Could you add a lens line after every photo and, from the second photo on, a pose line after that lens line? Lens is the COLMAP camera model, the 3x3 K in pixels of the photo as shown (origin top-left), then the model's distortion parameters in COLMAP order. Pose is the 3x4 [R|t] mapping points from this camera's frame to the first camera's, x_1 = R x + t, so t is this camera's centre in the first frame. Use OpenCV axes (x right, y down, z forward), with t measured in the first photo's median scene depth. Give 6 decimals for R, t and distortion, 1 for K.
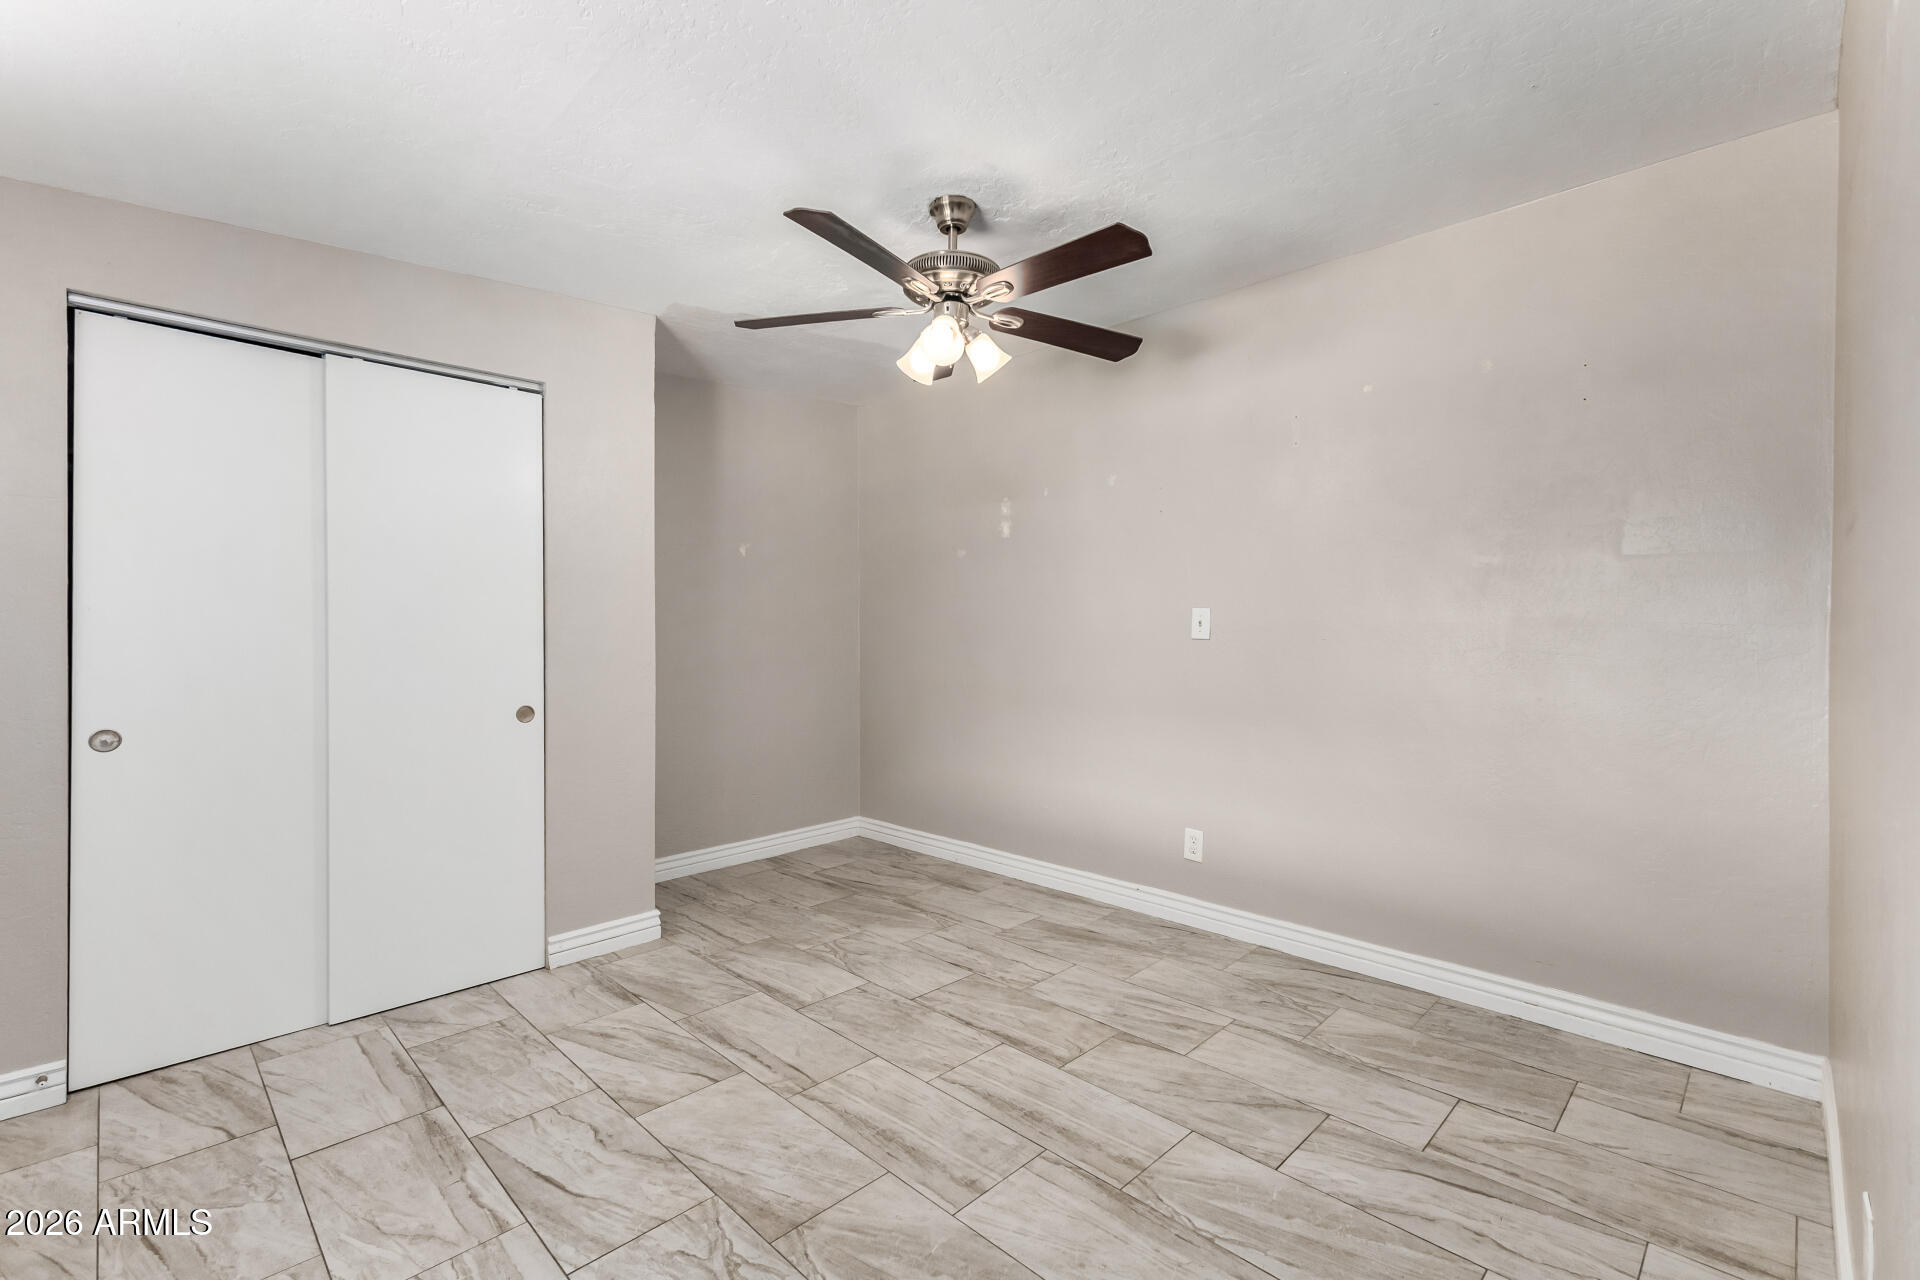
lens RADIAL K [[850.8, 0, 961.0], [0, 850.8, 634.3], [0, 0, 1]] dist [0.009977, 0.000021]
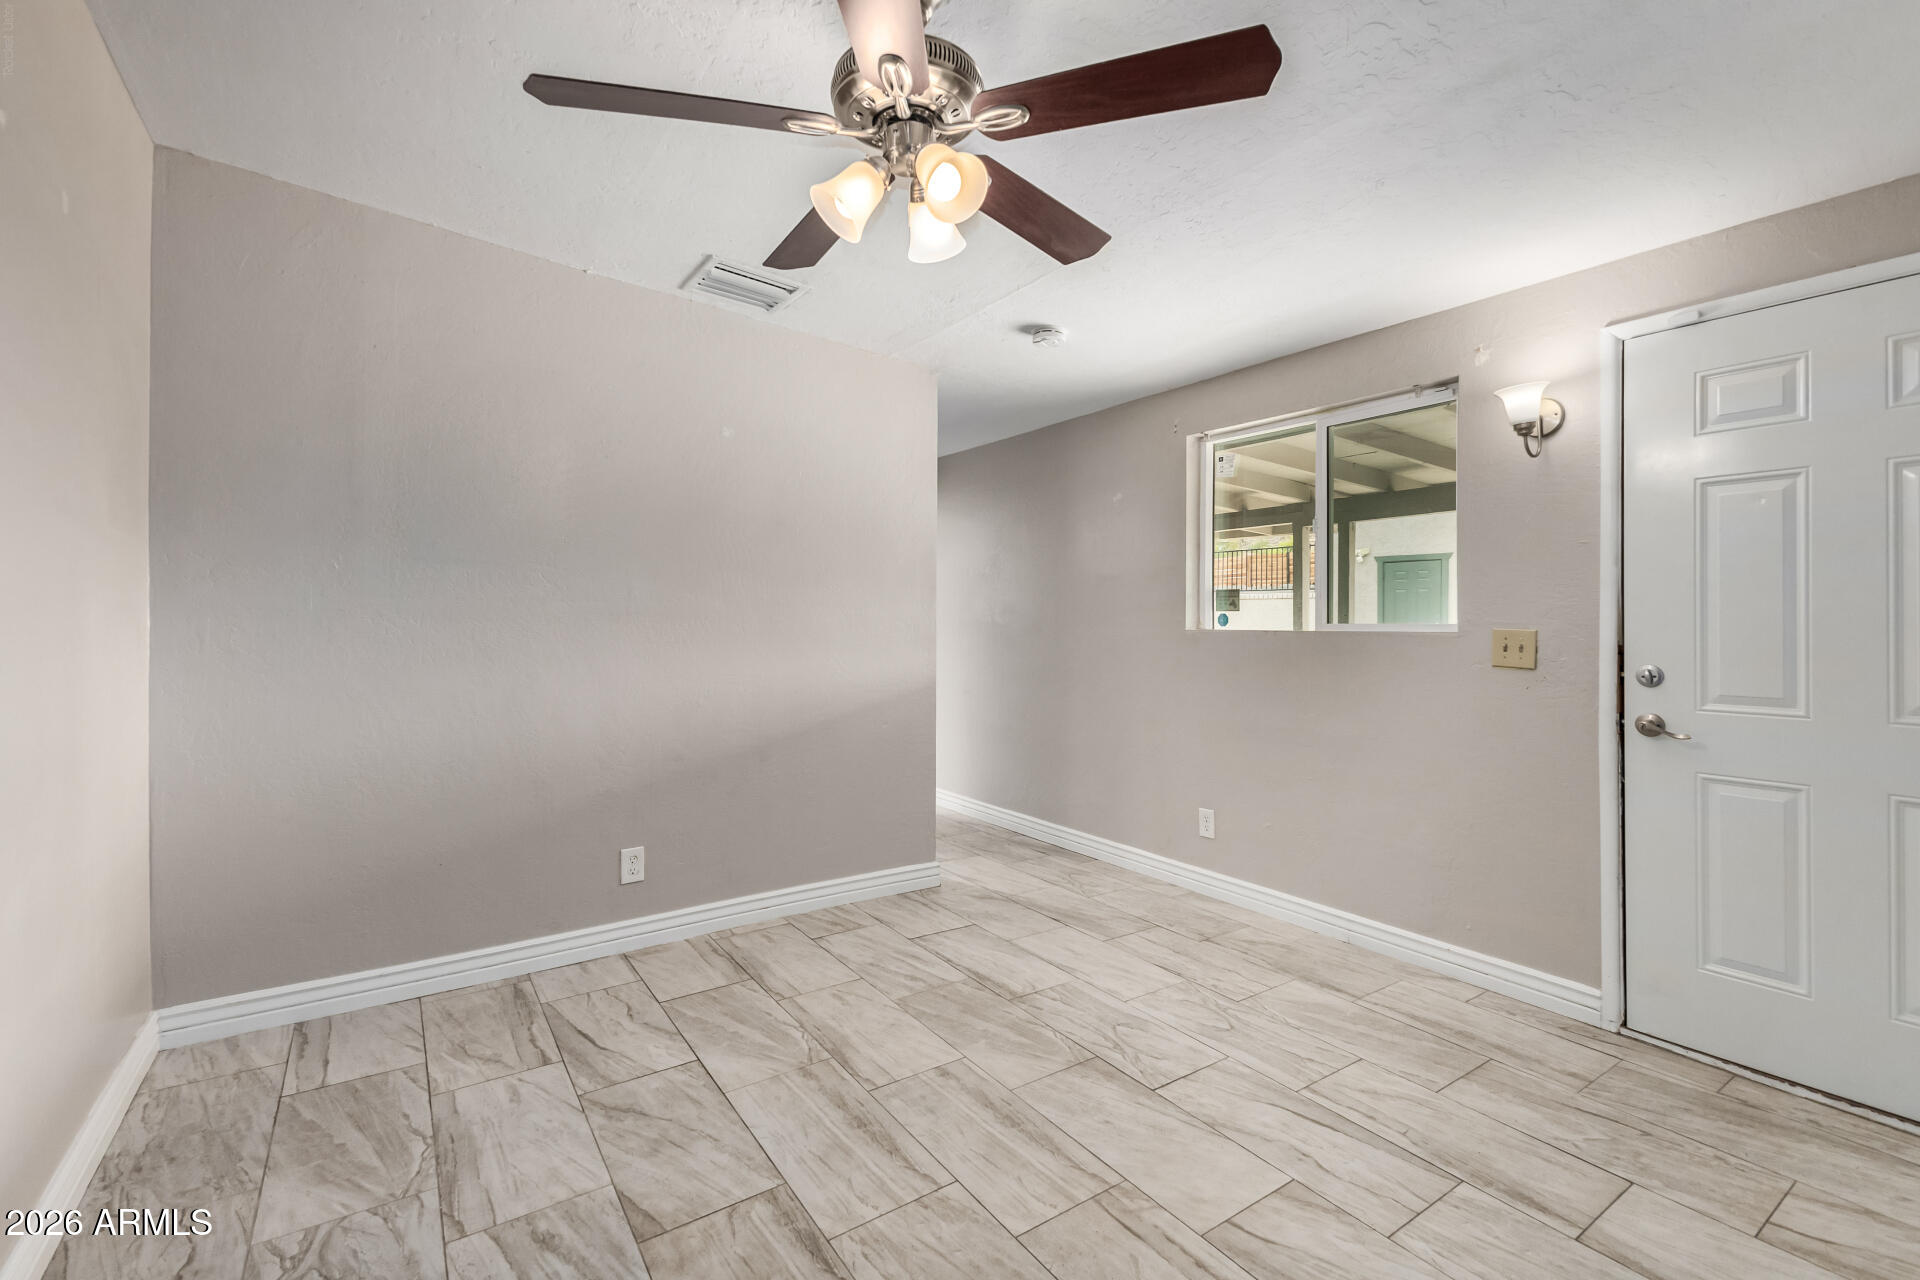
lens RADIAL K [[850.8, 0, 960.0], [0, 850.8, 624.3], [0, 0, 1]] dist [0.009977, 0.000021]
pose [[-0.982959, -0.005611, 0.183741, -0.204874], [-0.003647, 0.999933, 0.011025, -0.014477], [-0.183791, 0.010167, -0.982913, 1.940031]]
